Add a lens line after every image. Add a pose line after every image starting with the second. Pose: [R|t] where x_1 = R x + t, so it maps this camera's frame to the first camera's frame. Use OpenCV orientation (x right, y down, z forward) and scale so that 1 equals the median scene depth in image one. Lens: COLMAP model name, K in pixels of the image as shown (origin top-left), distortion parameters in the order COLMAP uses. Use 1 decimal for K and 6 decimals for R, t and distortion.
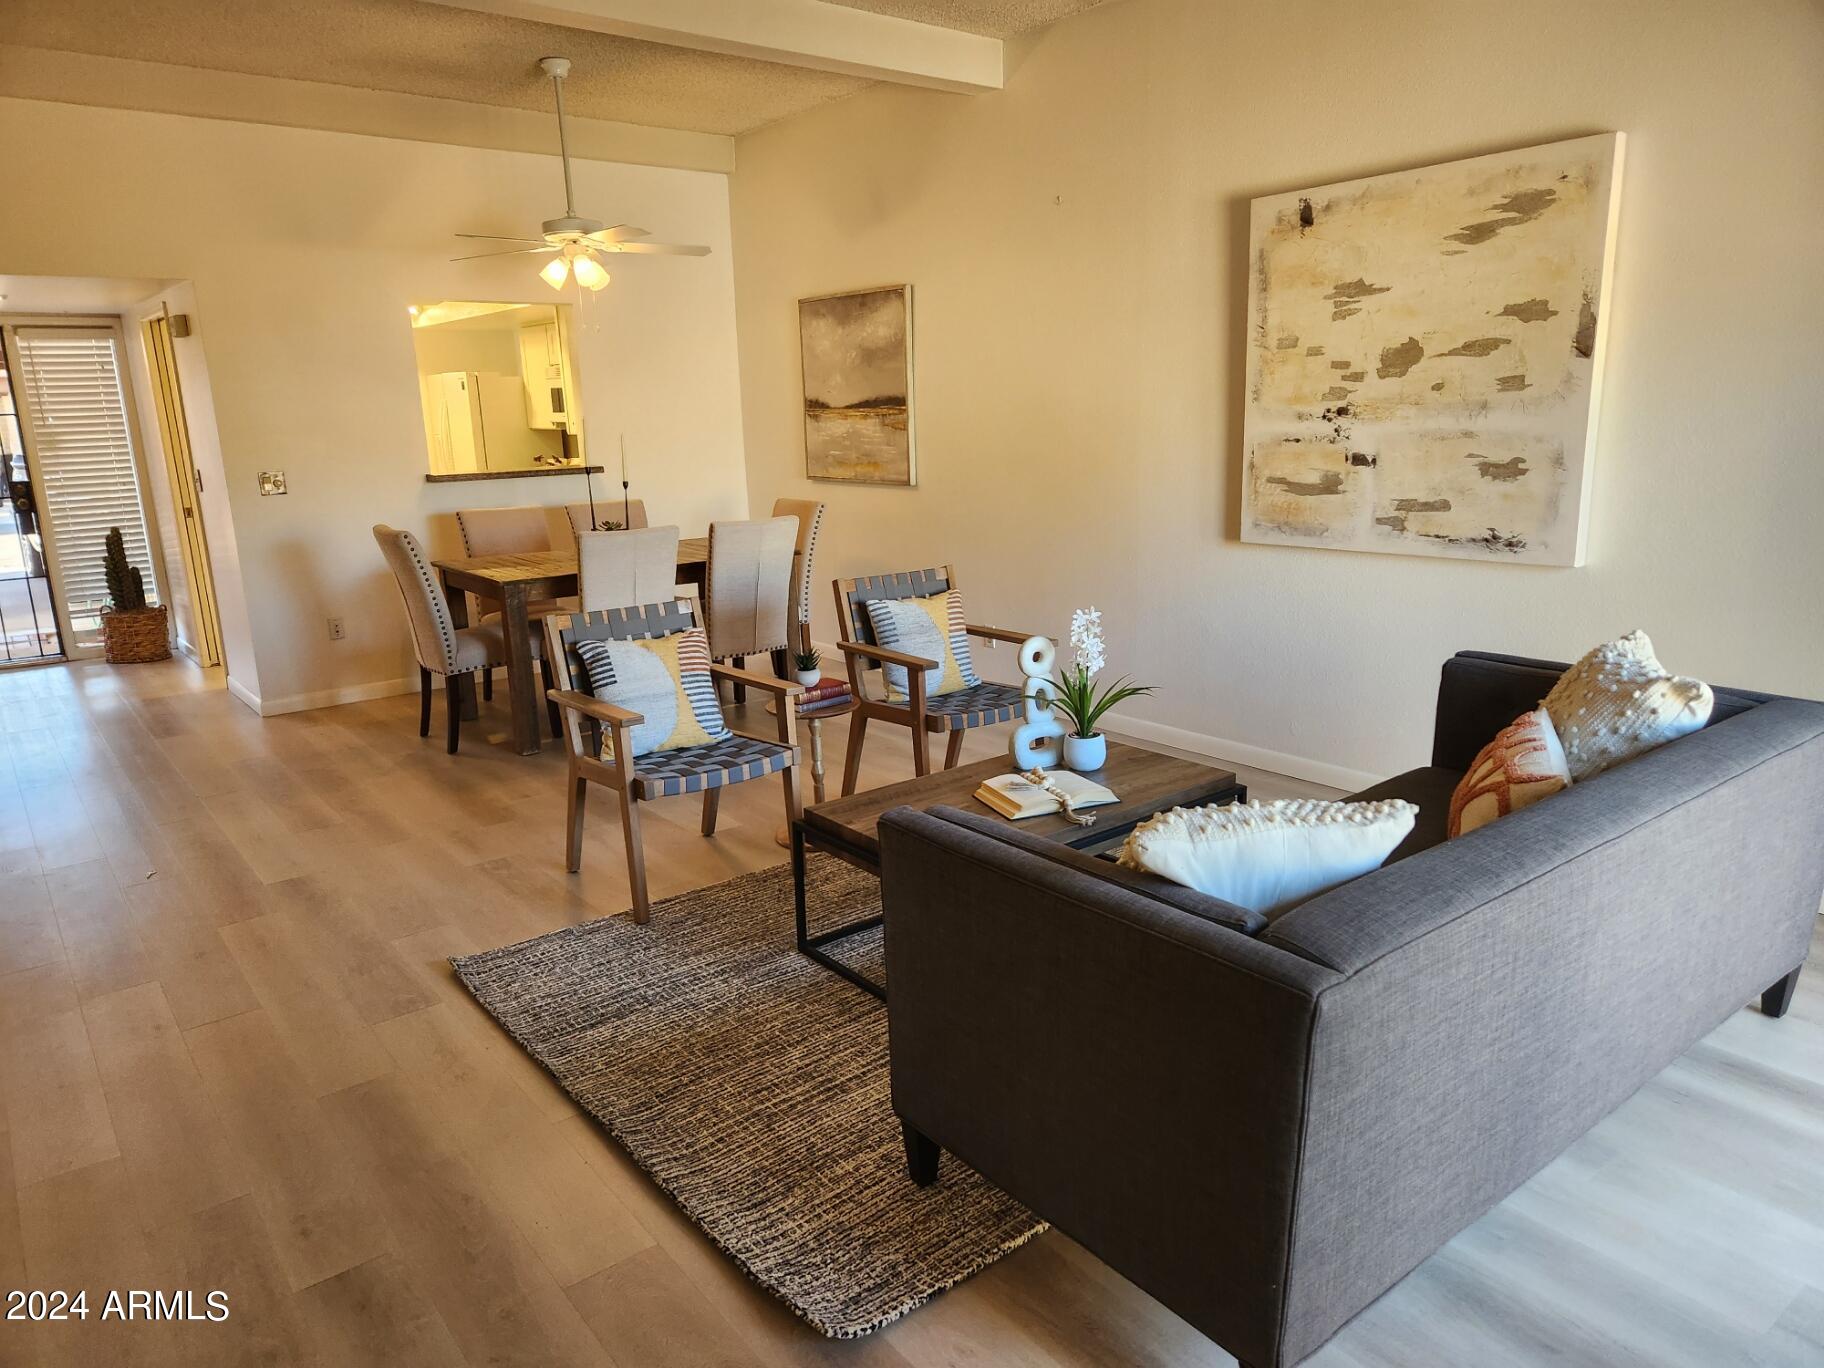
lens RADIAL K [[1222.3, 0, 912.0], [0, 1222.3, 684.0], [0, 0, 1]] dist [0.022653, -0.000023]
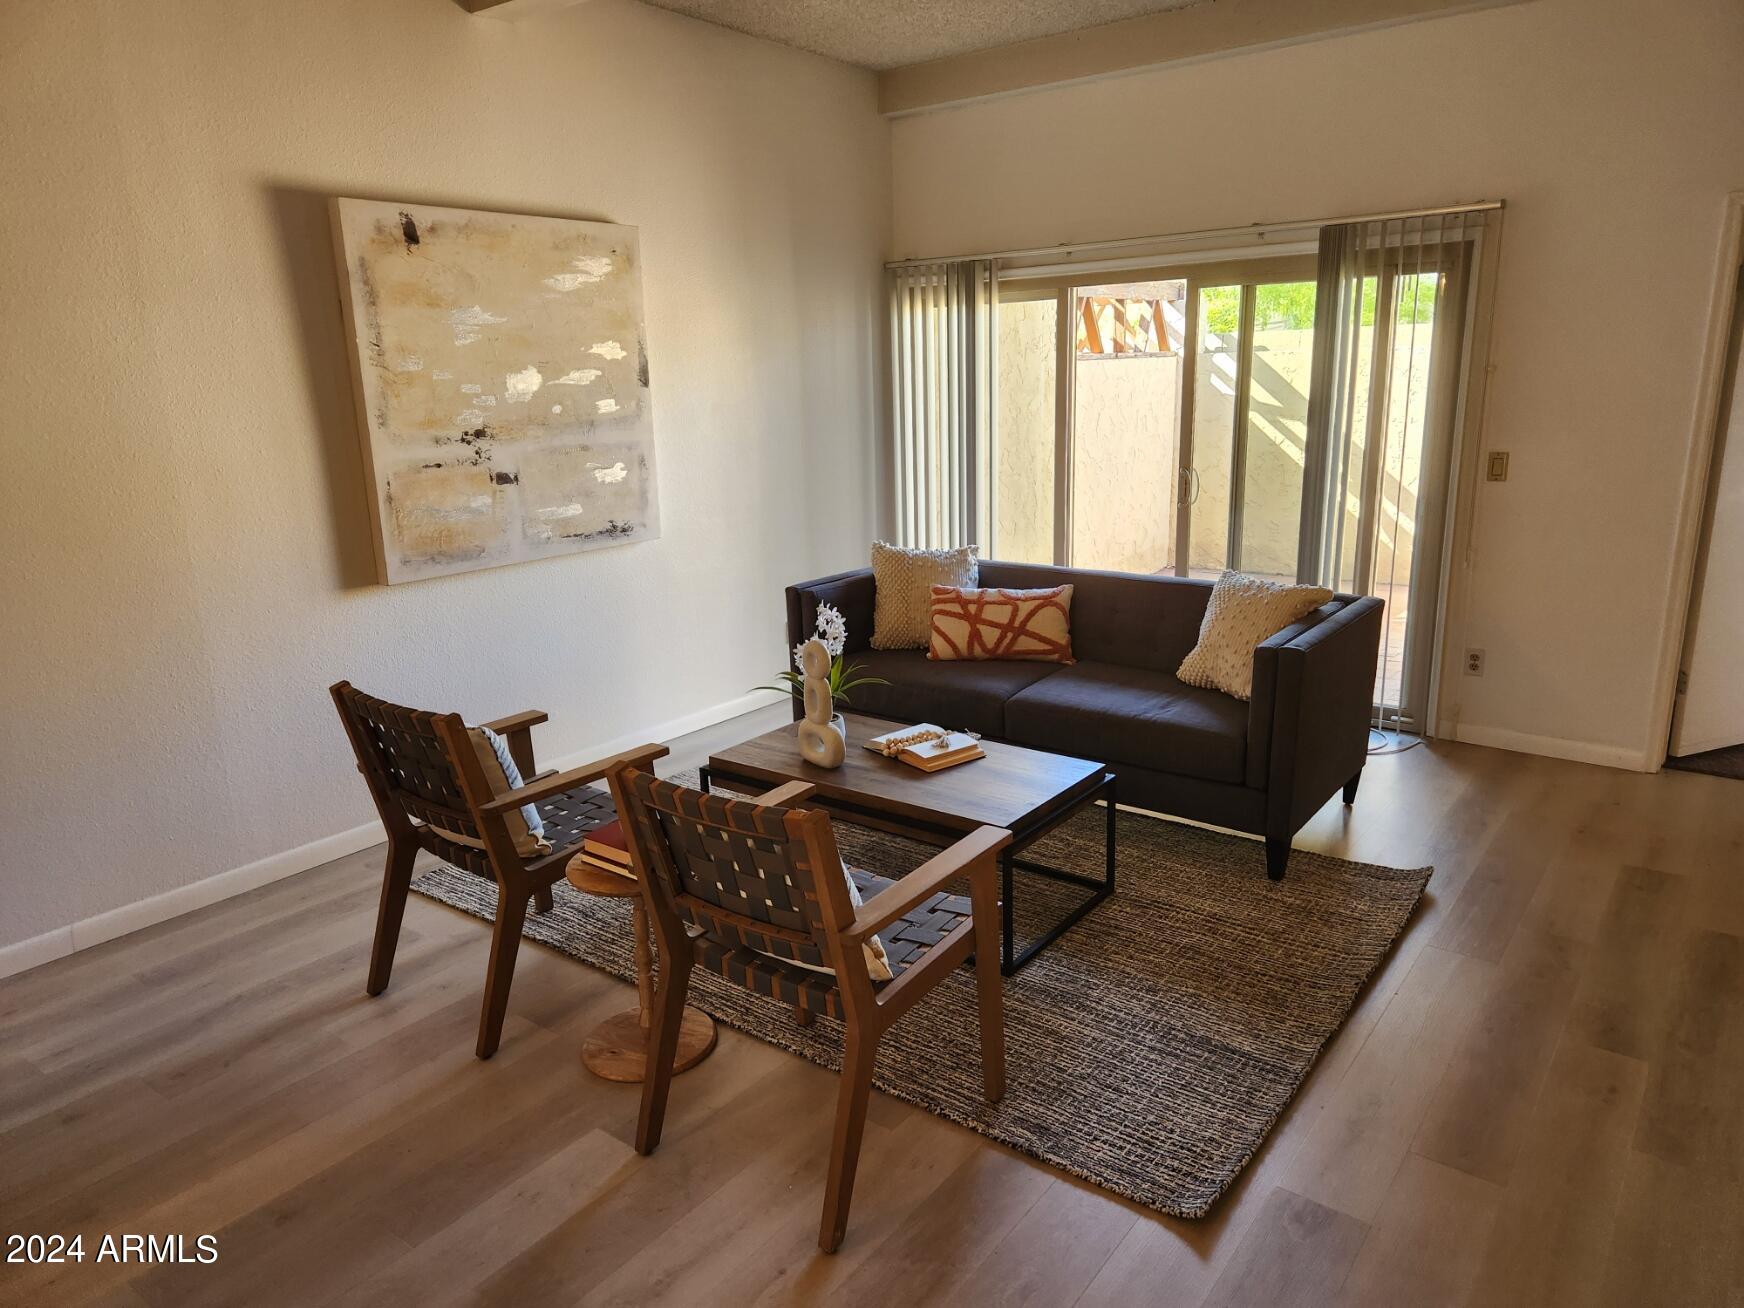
lens RADIAL K [[1179.8, 0, 872.0], [0, 1179.8, 654.0], [0, 0, 1]] dist [0.007214, -0.002630]
pose [[-0.258442, -0.188708, 0.947416, -0.672244], [0.248832, 0.934637, 0.254040, -0.211025], [-0.933429, 0.301403, -0.194592, 0.906690]]
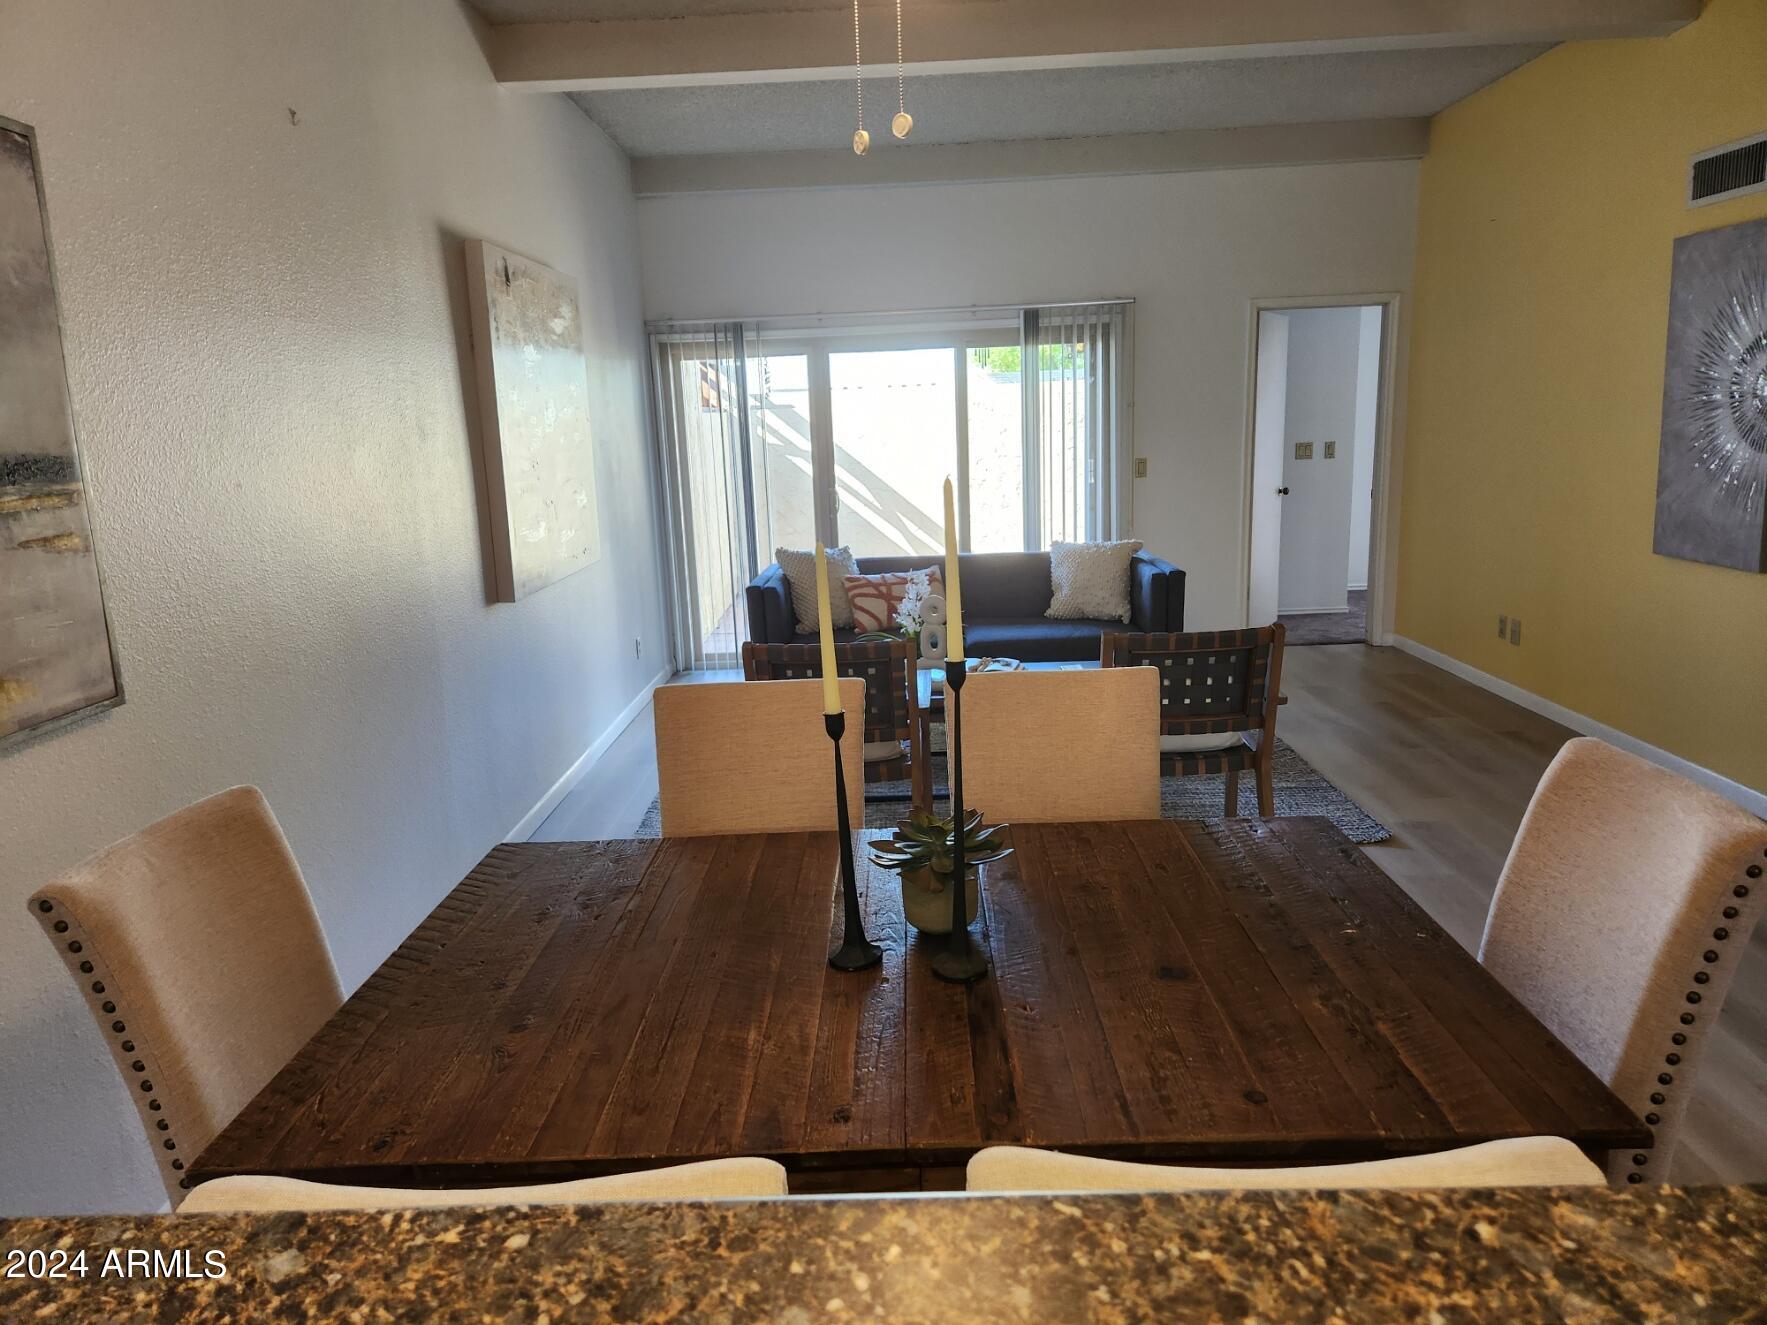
lens RADIAL K [[1208.3, 0, 883.5], [0, 1208.3, 662.5], [0, 0, 1]] dist [-0.003412, -0.001913]
pose [[-0.771723, -0.068433, 0.632266, -0.570281], [0.201789, 0.916470, 0.345492, -0.363478], [-0.603095, 0.394208, -0.693452, 1.611401]]
